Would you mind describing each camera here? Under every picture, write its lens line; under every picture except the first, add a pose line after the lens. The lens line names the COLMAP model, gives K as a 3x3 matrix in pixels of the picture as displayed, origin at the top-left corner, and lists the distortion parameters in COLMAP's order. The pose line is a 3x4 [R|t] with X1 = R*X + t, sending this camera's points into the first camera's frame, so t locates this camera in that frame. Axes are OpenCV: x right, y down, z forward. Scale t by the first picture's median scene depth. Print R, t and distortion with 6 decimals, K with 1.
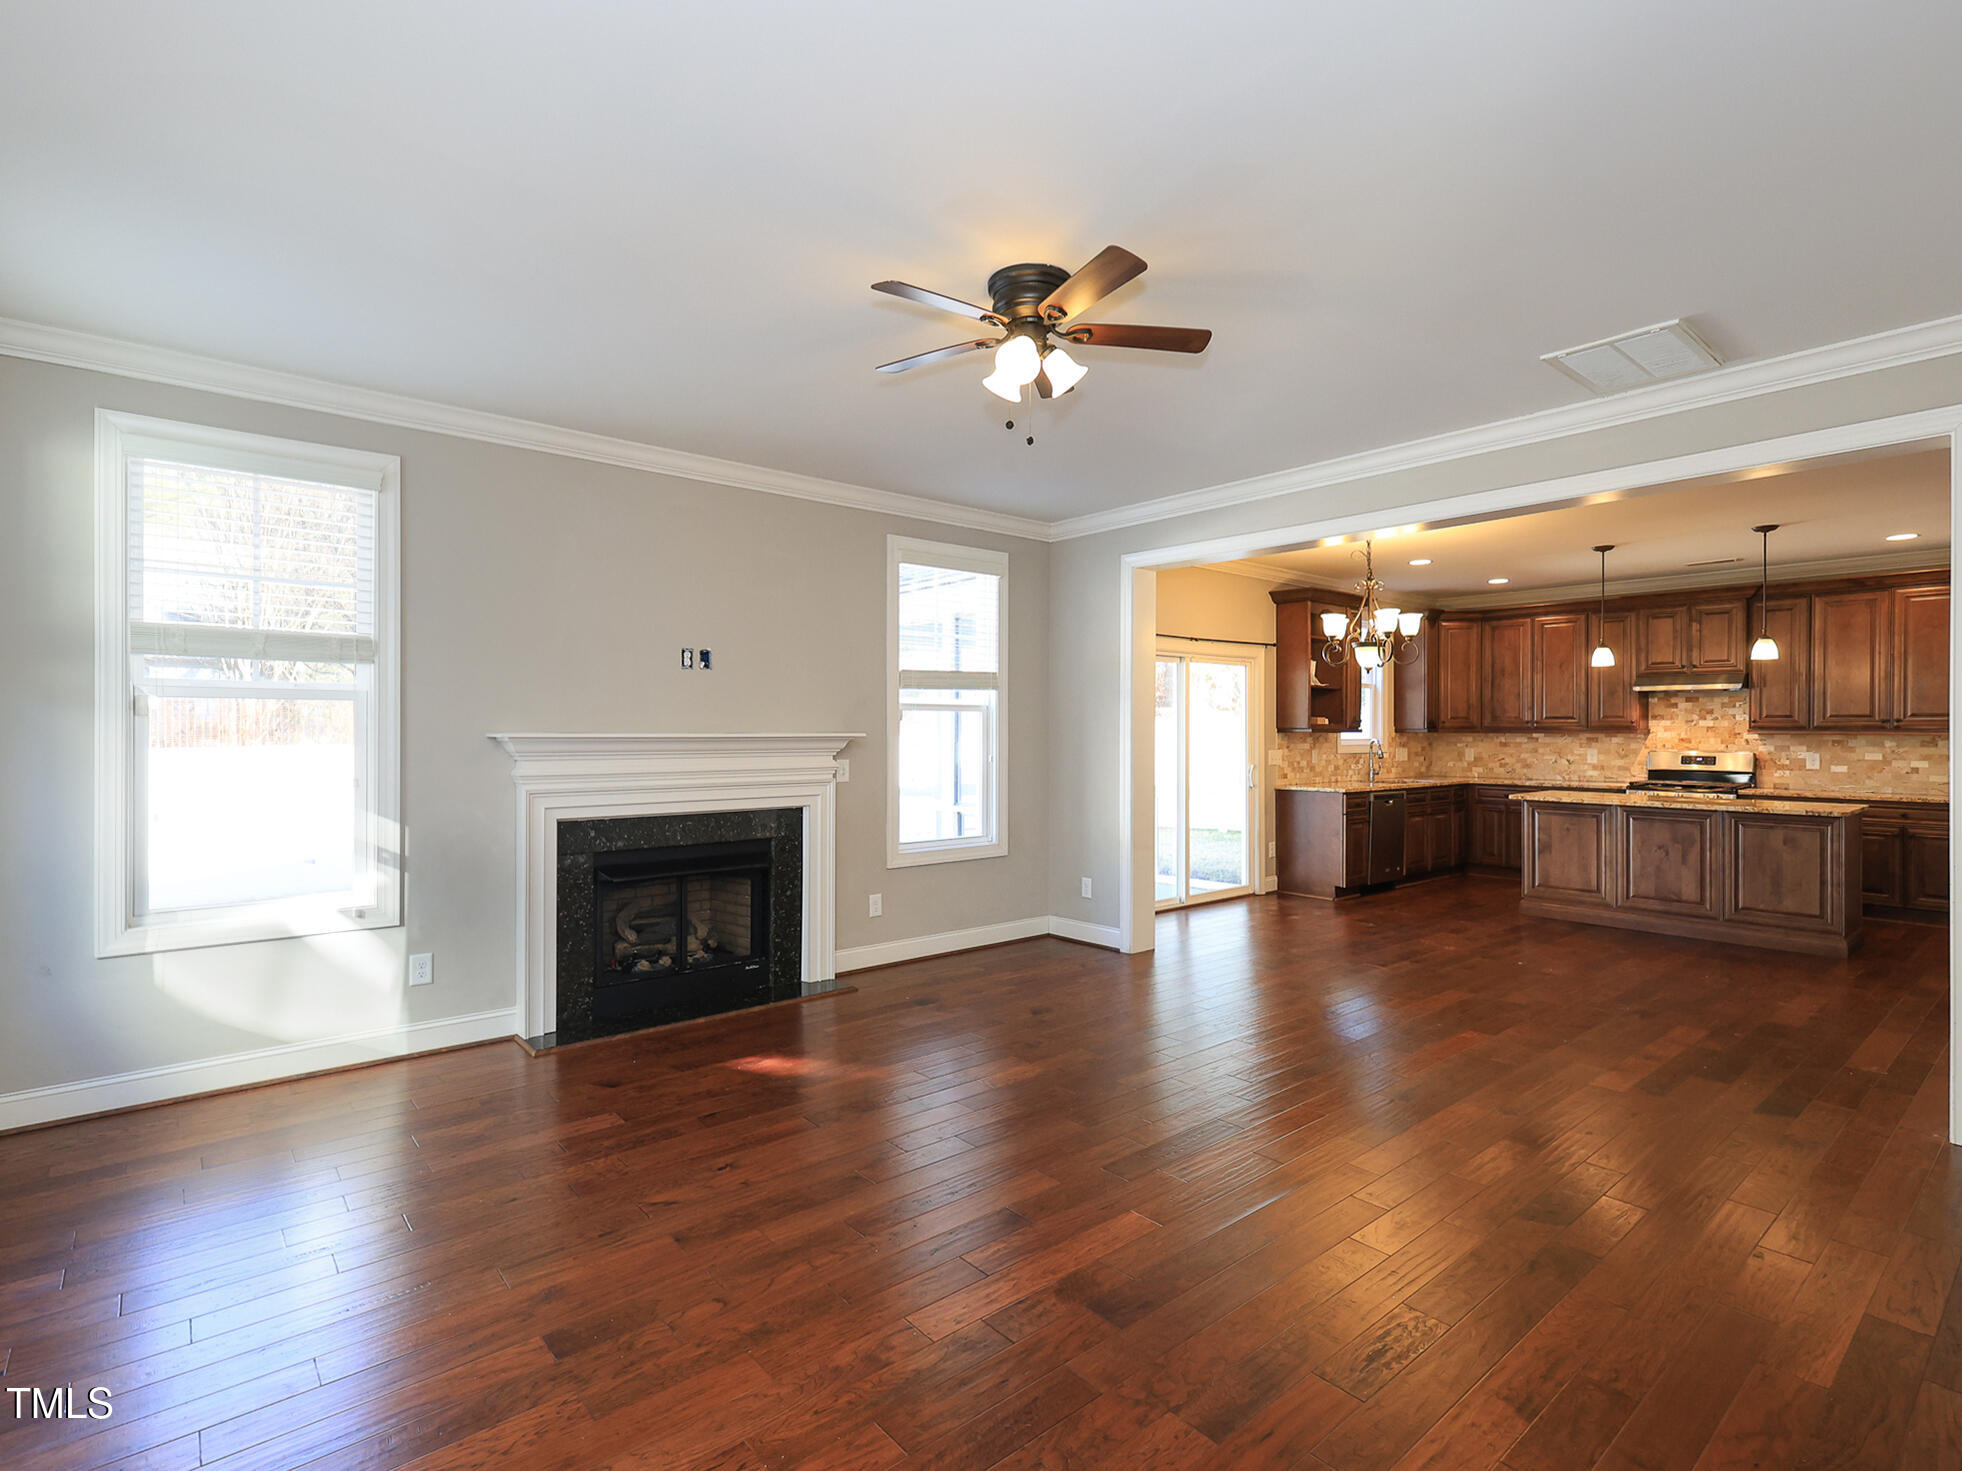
lens RADIAL K [[973.5, 0, 993.7], [0, 973.5, 728.1], [0, 0, 1]] dist [0.000839, -0.000600]
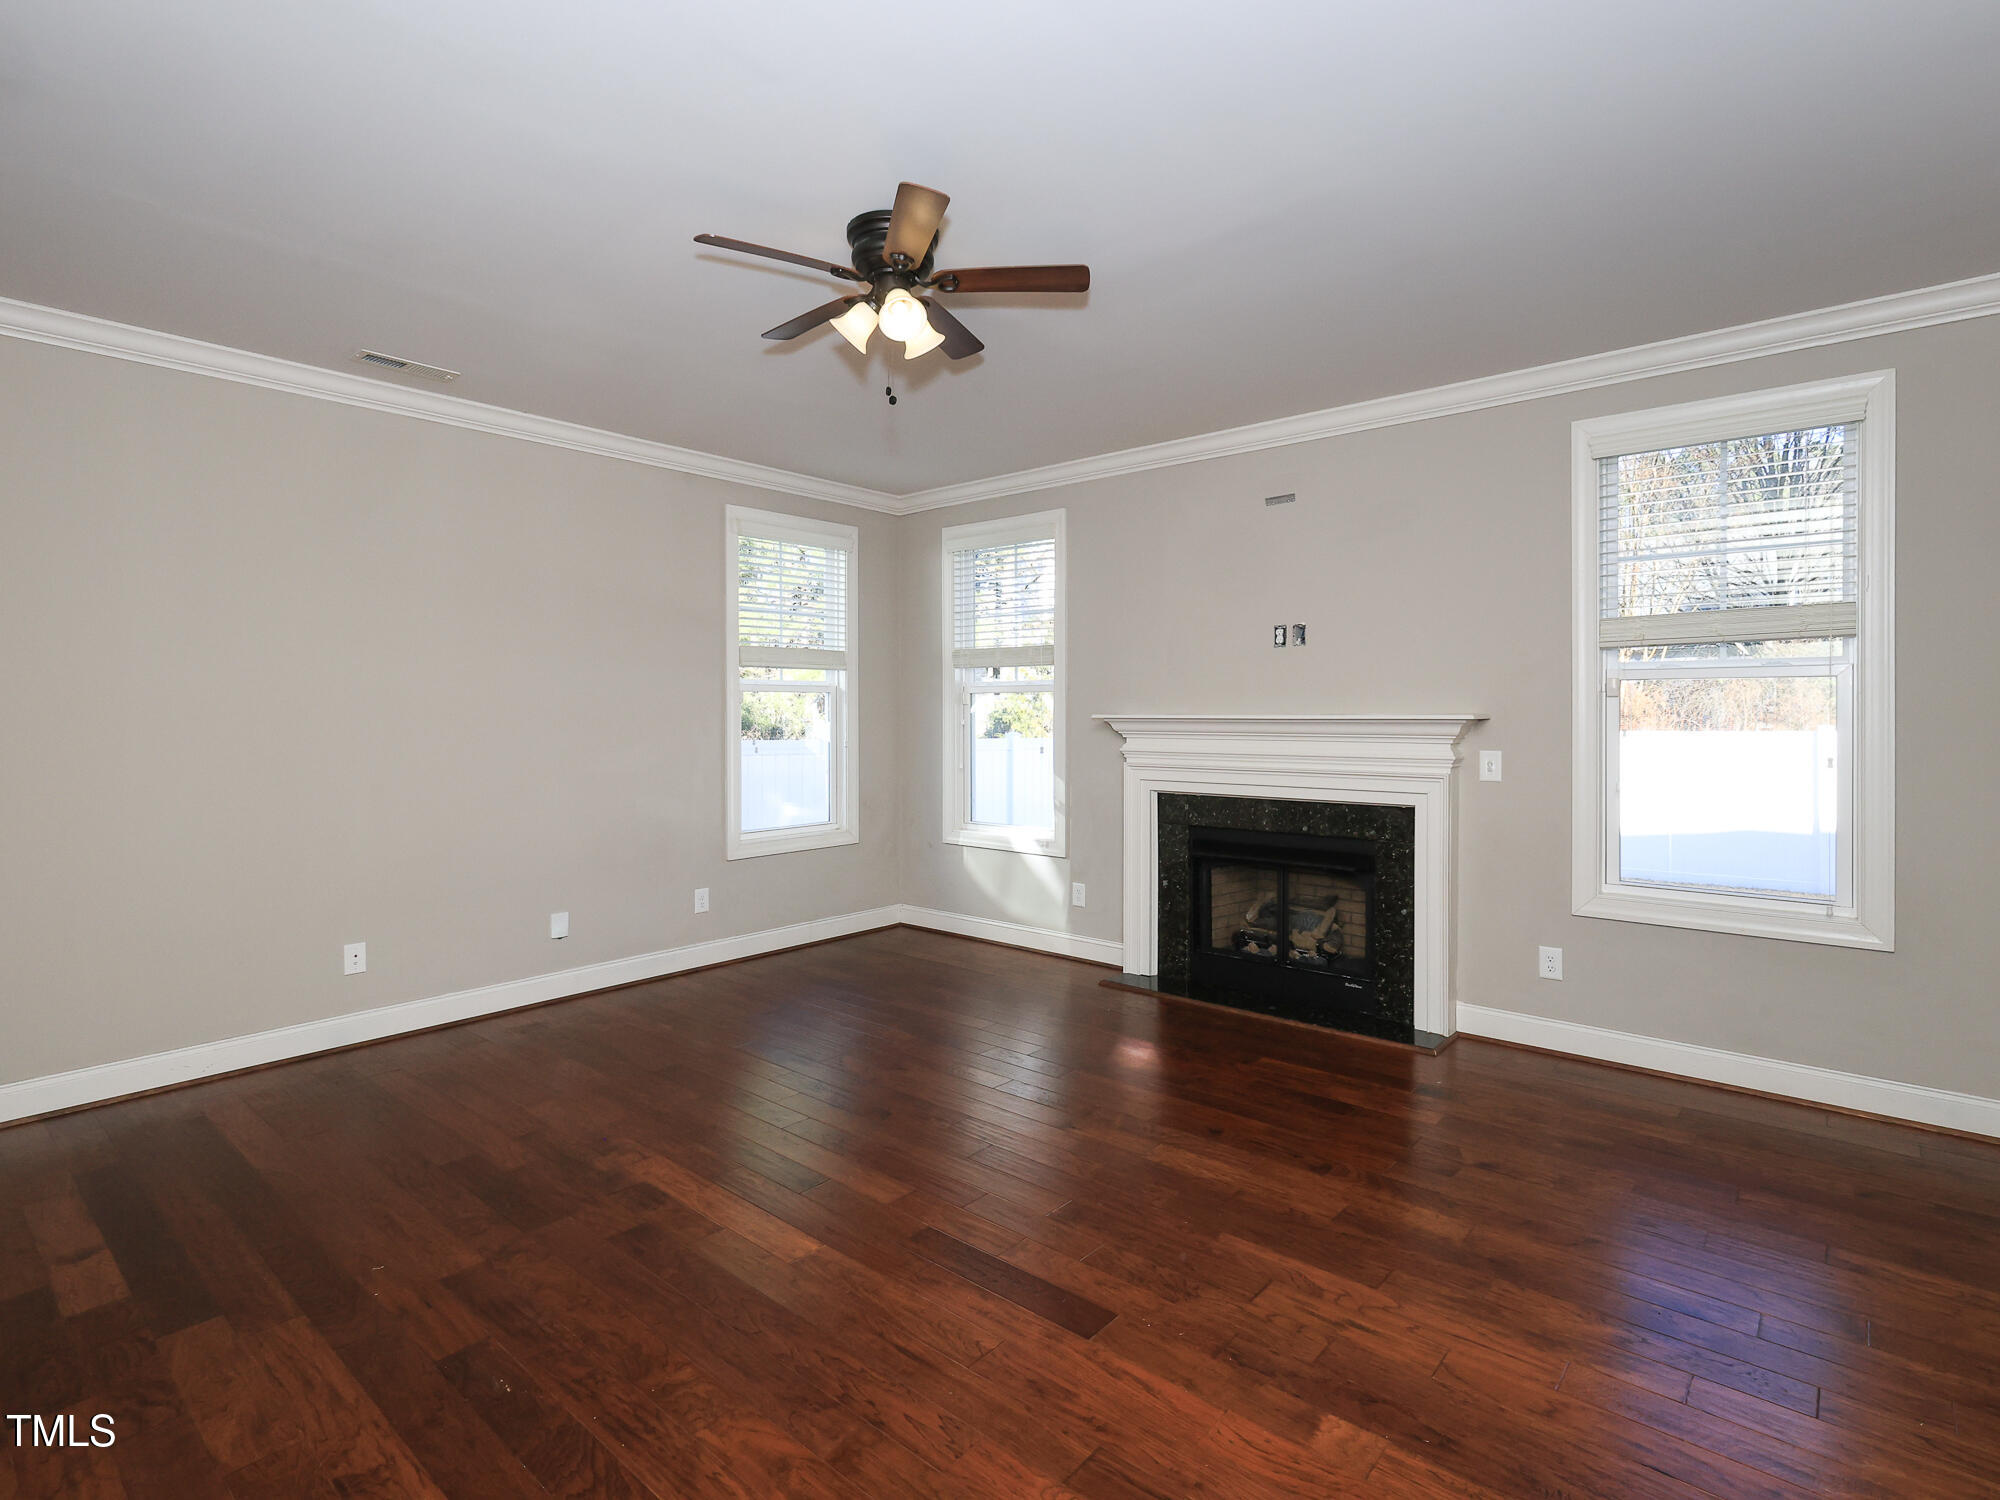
lens RADIAL K [[992.3, 0, 986.4], [0, 992.3, 728.0], [0, 0, 1]] dist [0.000839, -0.000600]
pose [[0.136287, 0.009896, -0.990620, 0.629562], [0.003889, 0.999937, 0.010524, 0.007177], [0.990662, -0.005287, 0.136240, 0.610204]]
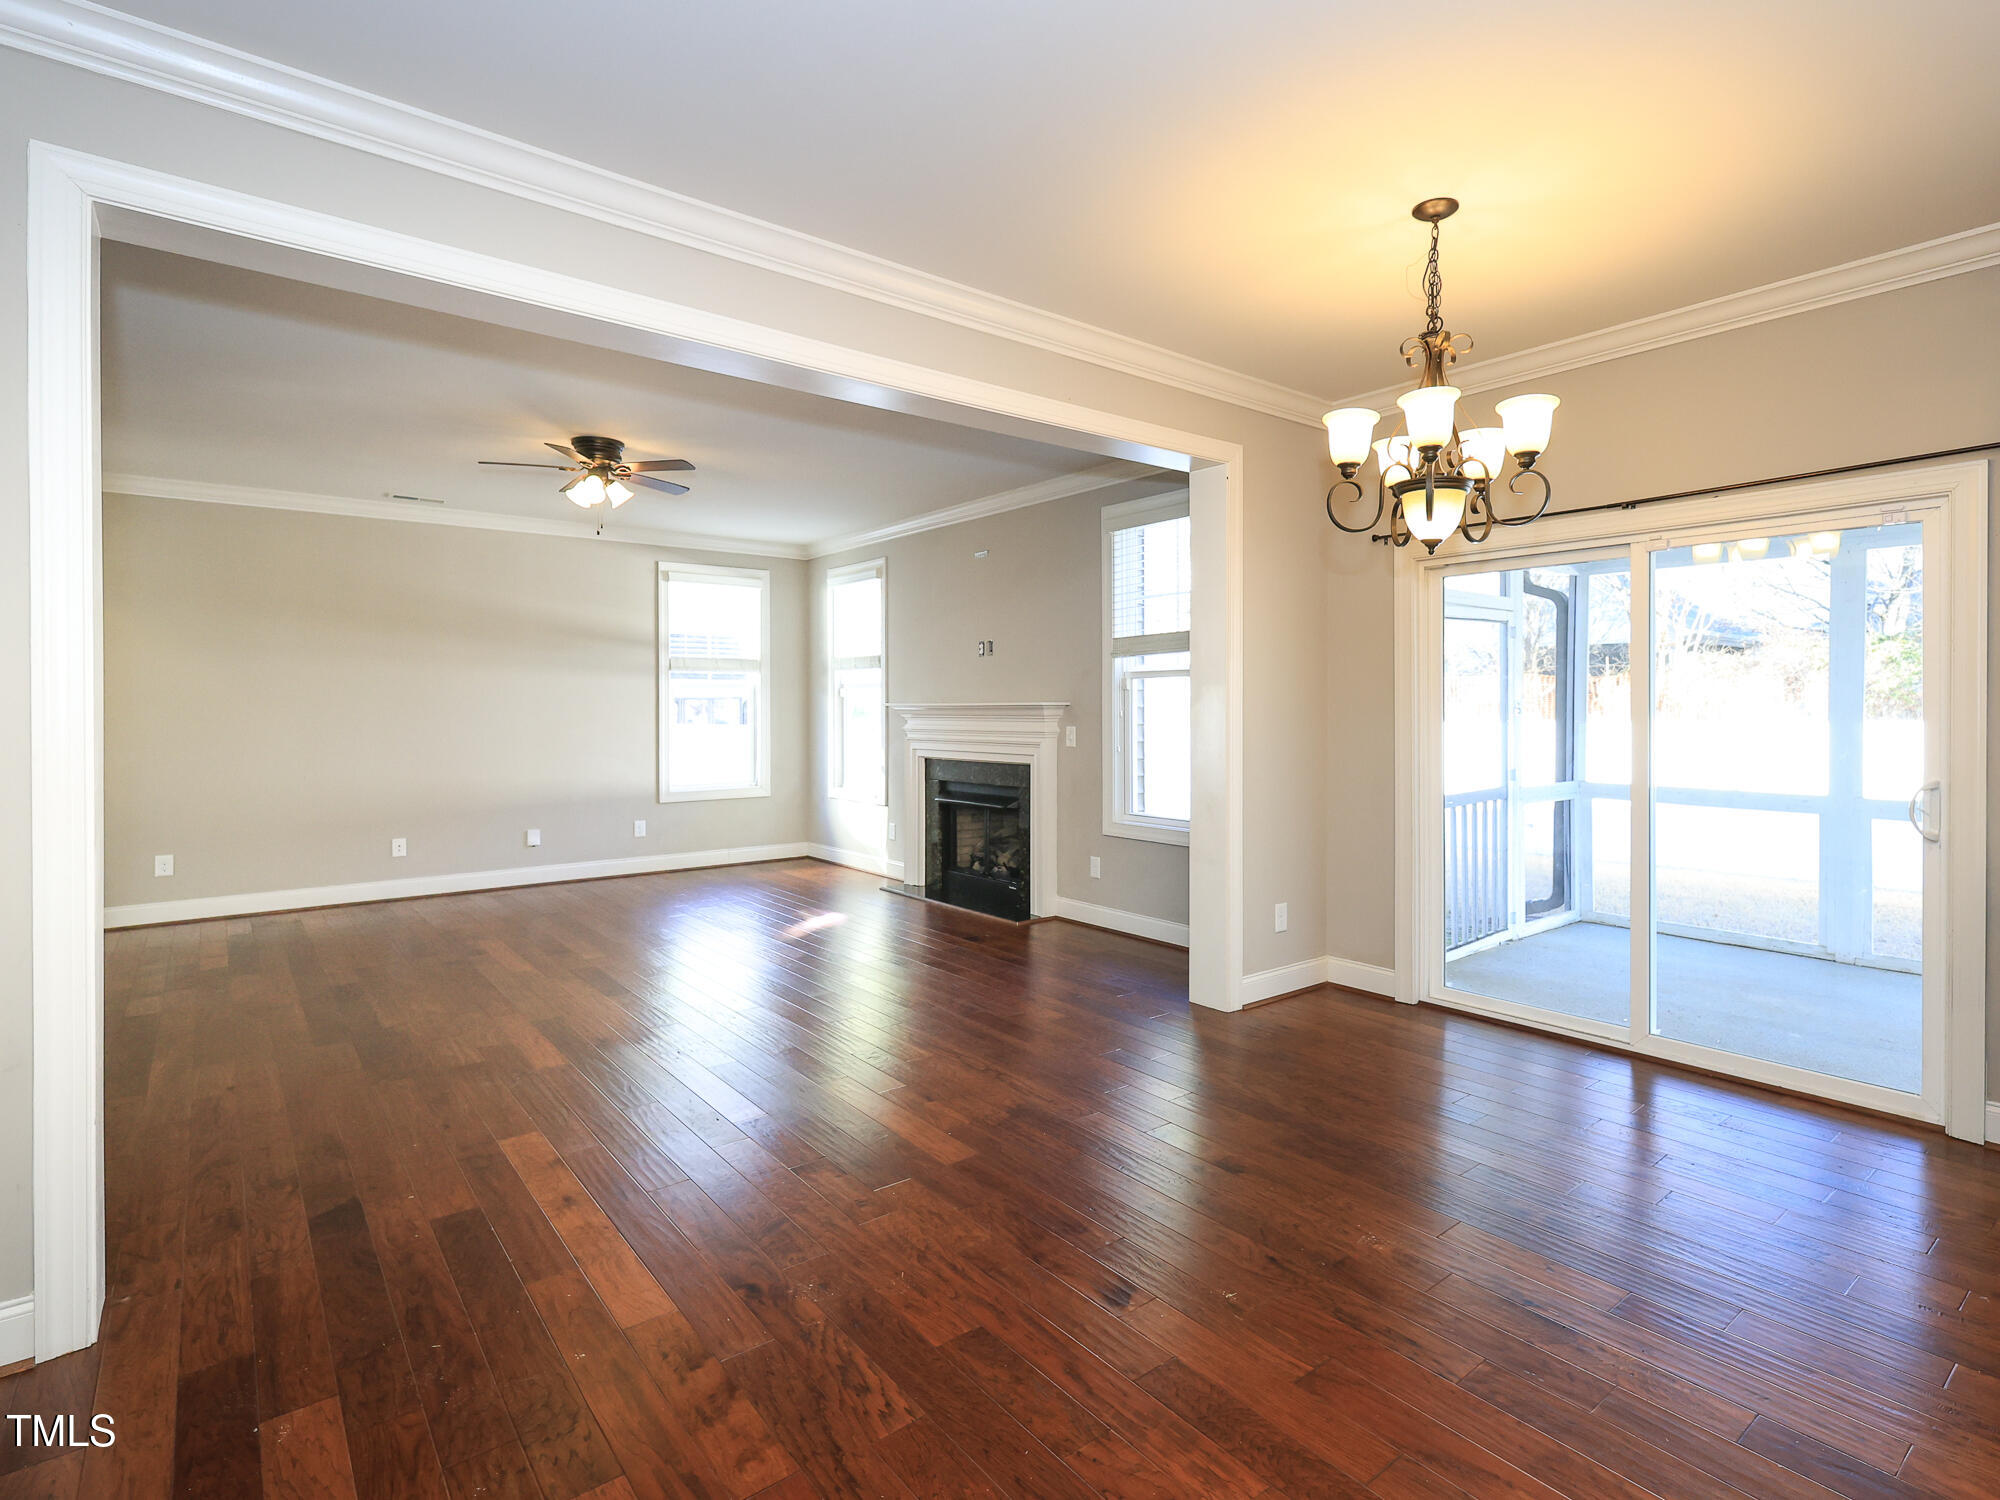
lens RADIAL K [[992.3, 0, 1006.2], [0, 992.3, 710.6], [0, 0, 1]] dist [0.000839, -0.000600]
pose [[-0.040421, 0.004140, -0.999174, 1.133787], [0.007688, 0.999963, 0.003832, 0.011120], [0.999153, -0.007526, -0.040451, 1.138139]]
